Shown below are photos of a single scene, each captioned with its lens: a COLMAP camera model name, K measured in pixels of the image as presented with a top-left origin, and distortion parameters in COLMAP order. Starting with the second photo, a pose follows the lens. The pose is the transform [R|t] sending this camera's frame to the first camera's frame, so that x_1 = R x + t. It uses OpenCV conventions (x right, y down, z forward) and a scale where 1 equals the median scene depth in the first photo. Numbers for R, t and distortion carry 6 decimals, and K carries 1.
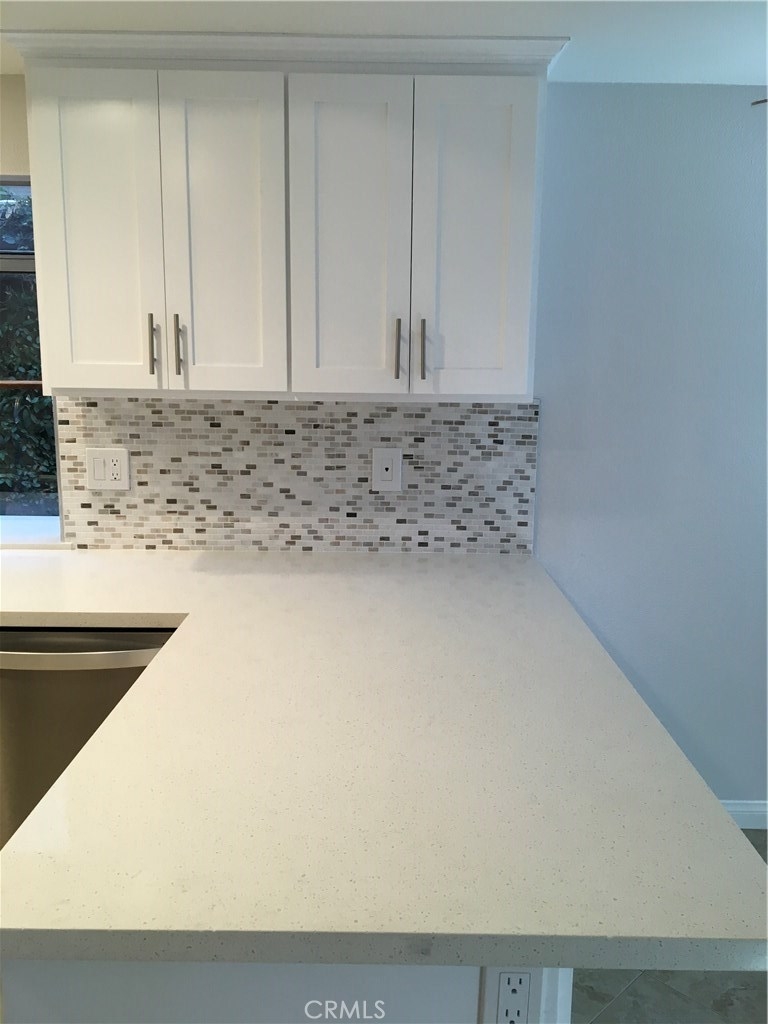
lens RADIAL K [[857.0, 0, 336.1], [0, 857.0, 480.3], [0, 0, 1]] dist [0.077924, -0.076455]
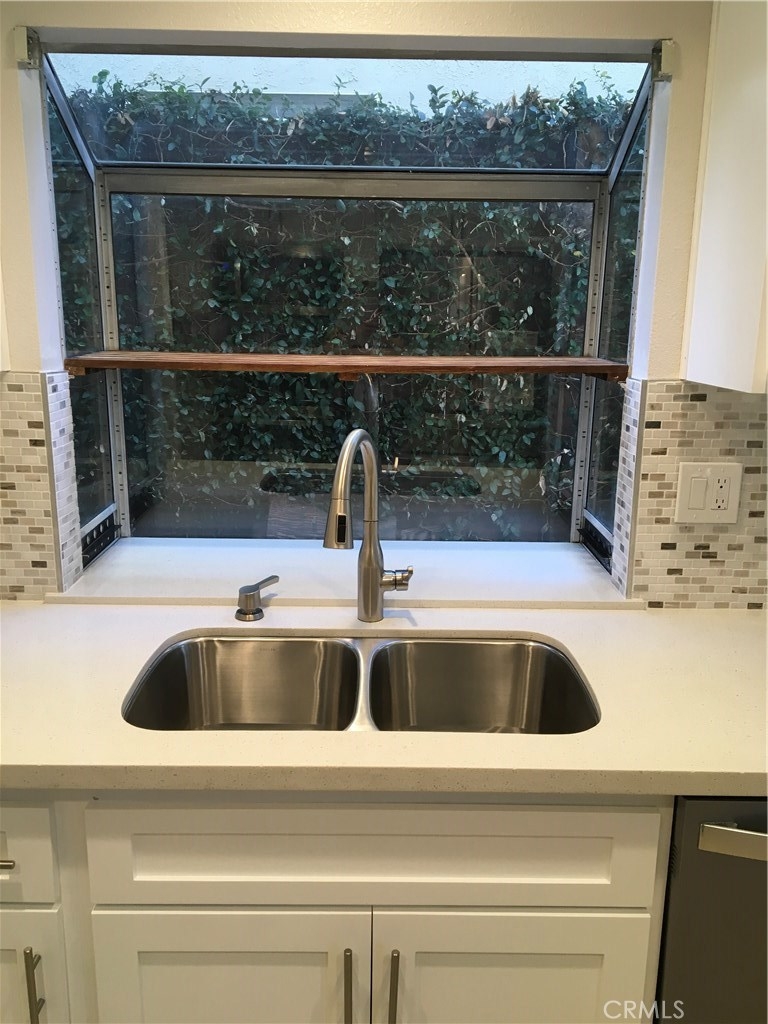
lens RADIAL K [[857.0, 0, 387.1], [0, 857.0, 501.4], [0, 0, 1]] dist [0.077924, -0.076455]
pose [[0.999585, -0.001817, 0.028762, -0.531127], [-0.000422, 0.996980, 0.077658, -0.058623], [-0.028816, -0.077638, 0.996565, 0.331460]]
